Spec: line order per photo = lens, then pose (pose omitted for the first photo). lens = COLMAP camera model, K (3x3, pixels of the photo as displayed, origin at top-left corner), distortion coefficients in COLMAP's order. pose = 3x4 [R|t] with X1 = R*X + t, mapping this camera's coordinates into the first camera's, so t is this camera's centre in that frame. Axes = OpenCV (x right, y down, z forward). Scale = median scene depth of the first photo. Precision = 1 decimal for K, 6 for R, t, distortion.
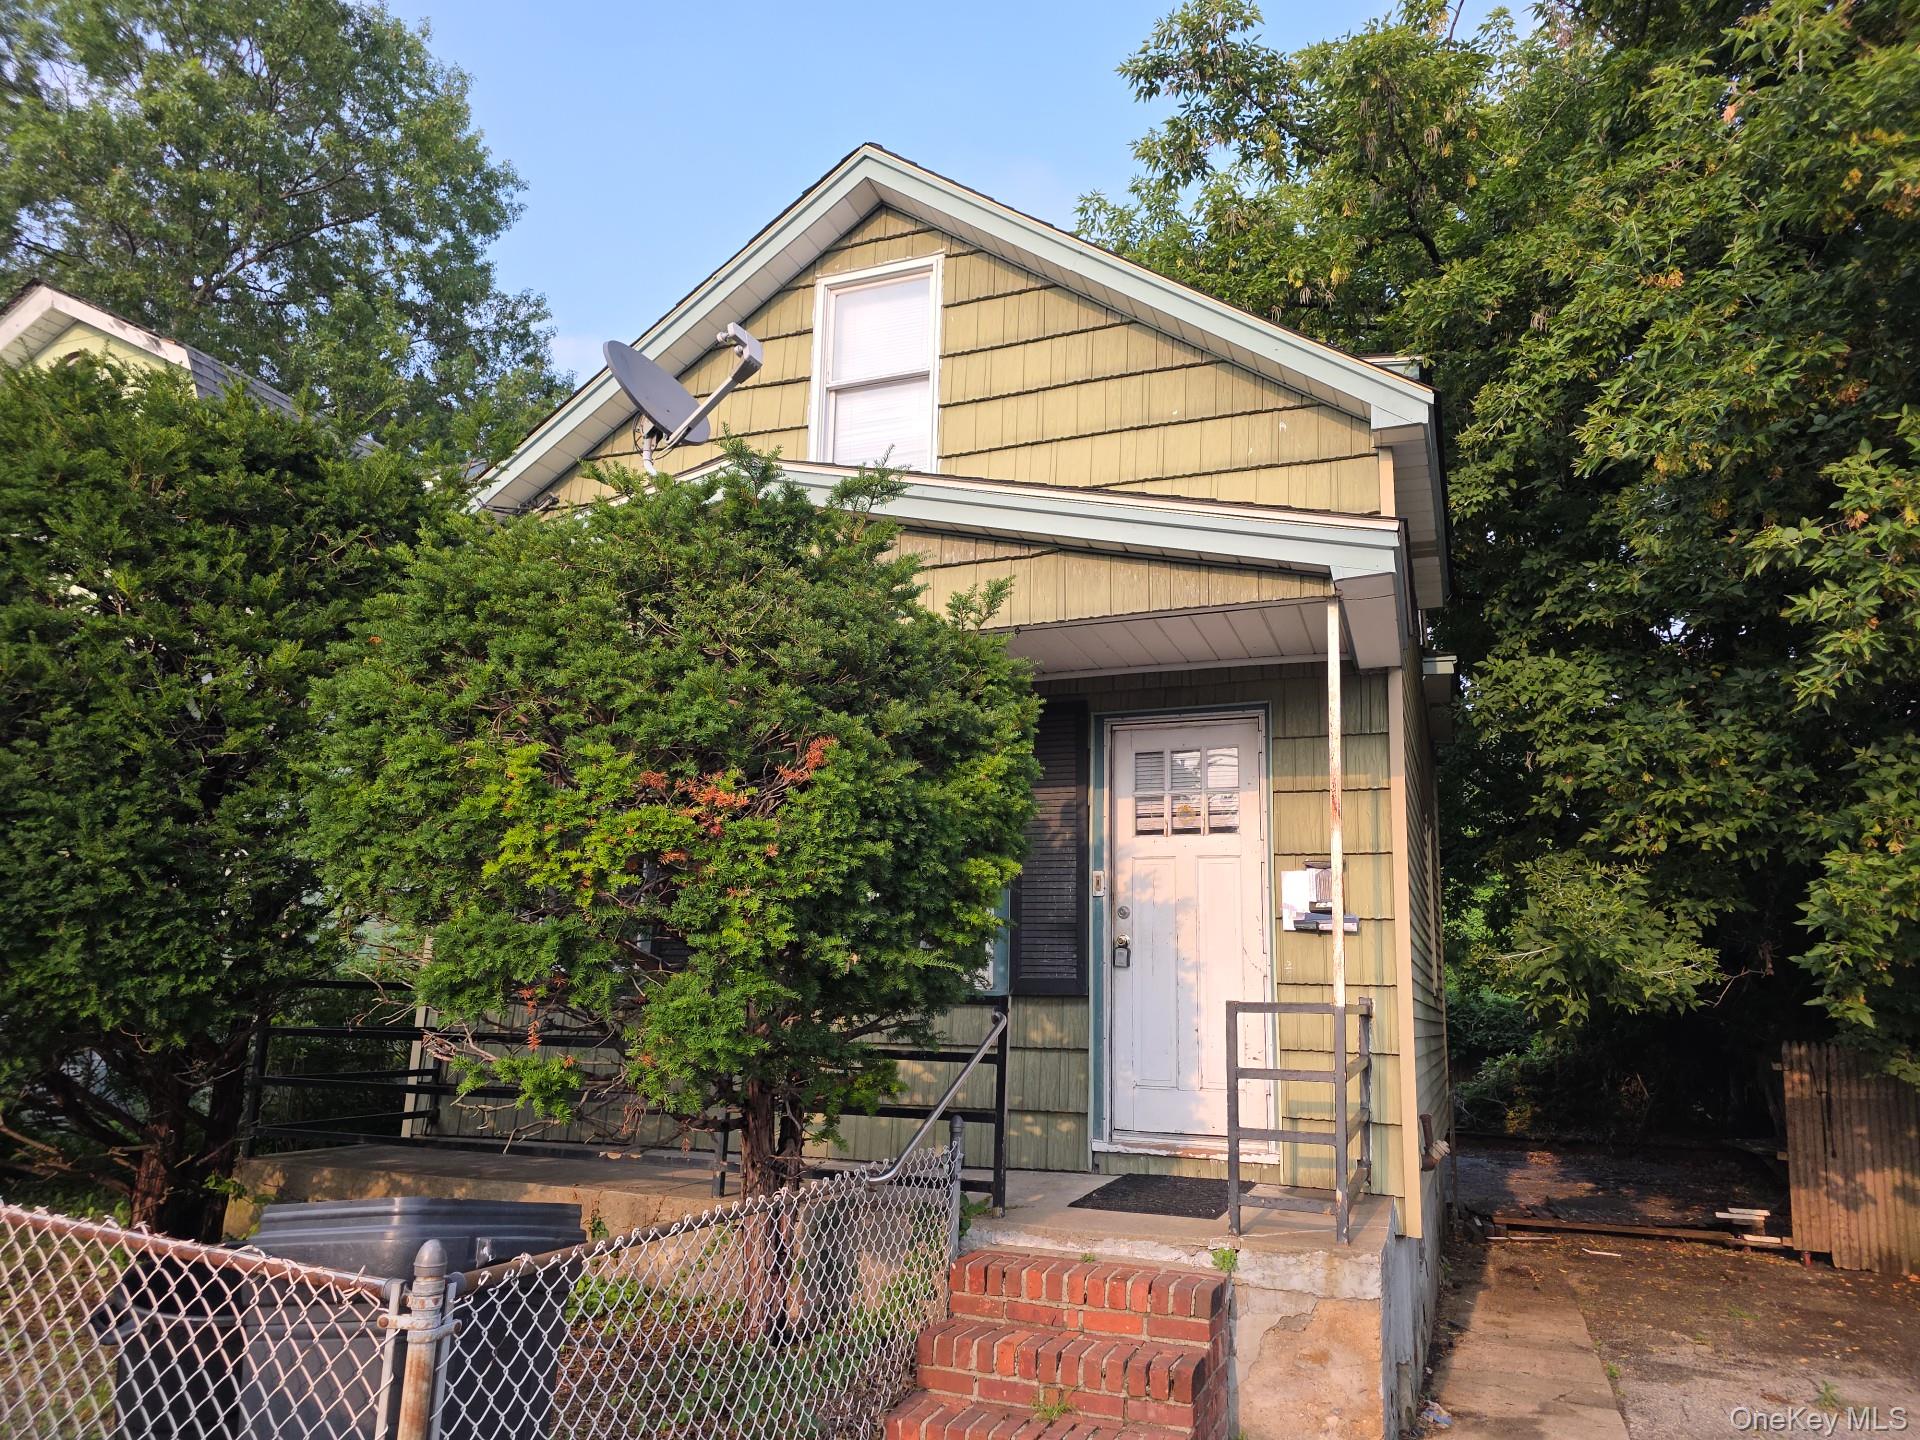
lens RADIAL K [[1298.9, 0, 960.0], [0, 1298.9, 720.0], [0, 0, 1]] dist [0.070968, -0.070324]
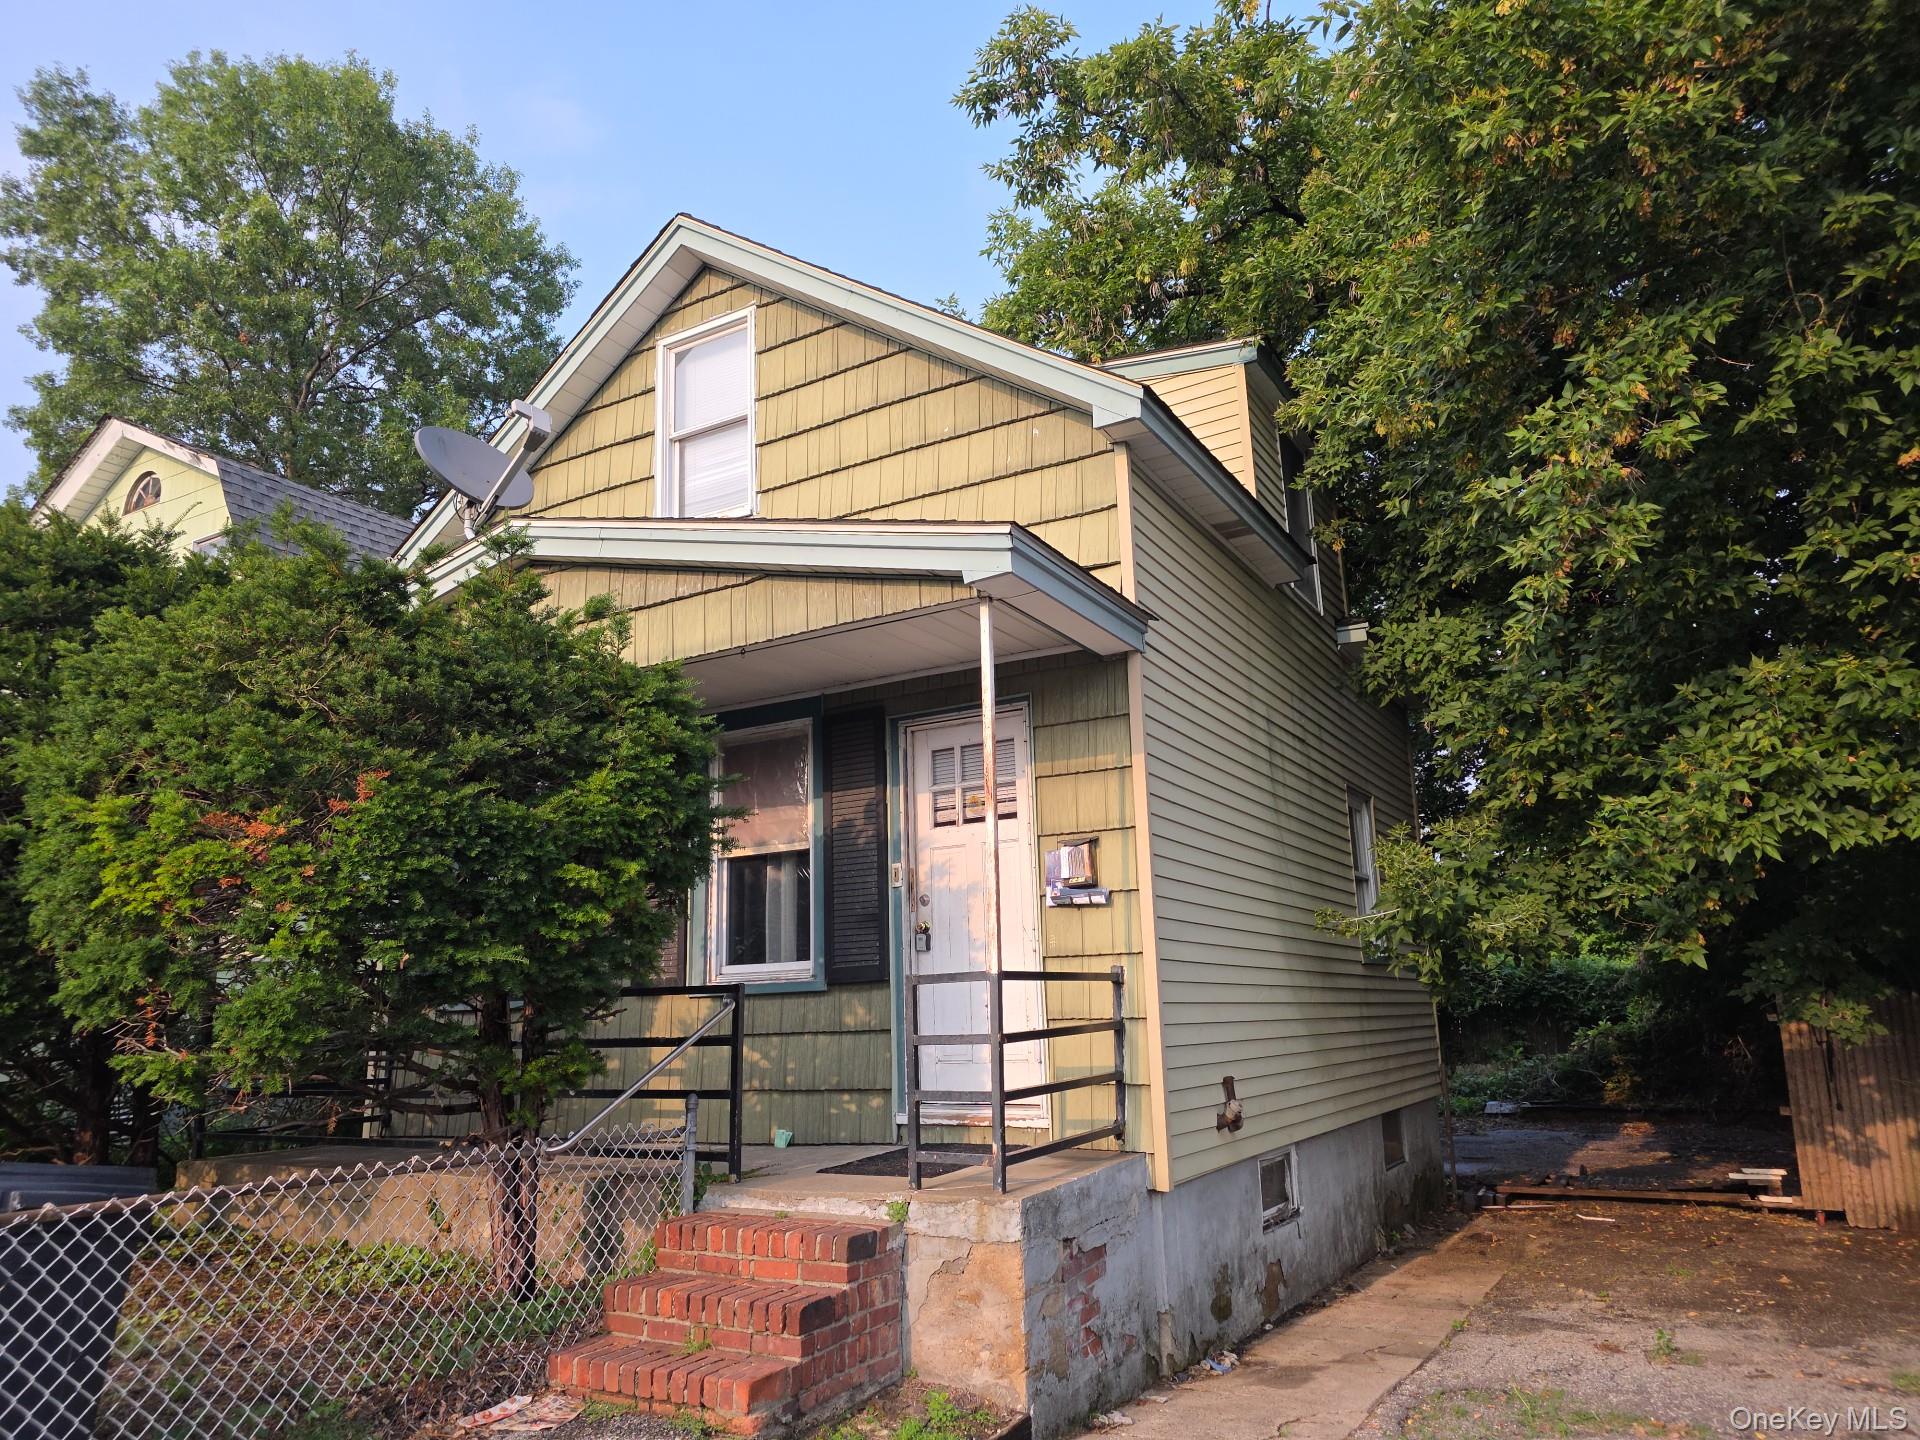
lens RADIAL K [[1296.6, 0, 958.4], [0, 1296.6, 716.1], [0, 0, 1]] dist [0.081568, -0.084921]
pose [[0.984774, -0.085547, -0.151336, 0.304622], [0.084574, 0.996334, -0.012867, 0.012030], [0.151882, -0.000128, 0.988399, -0.047685]]
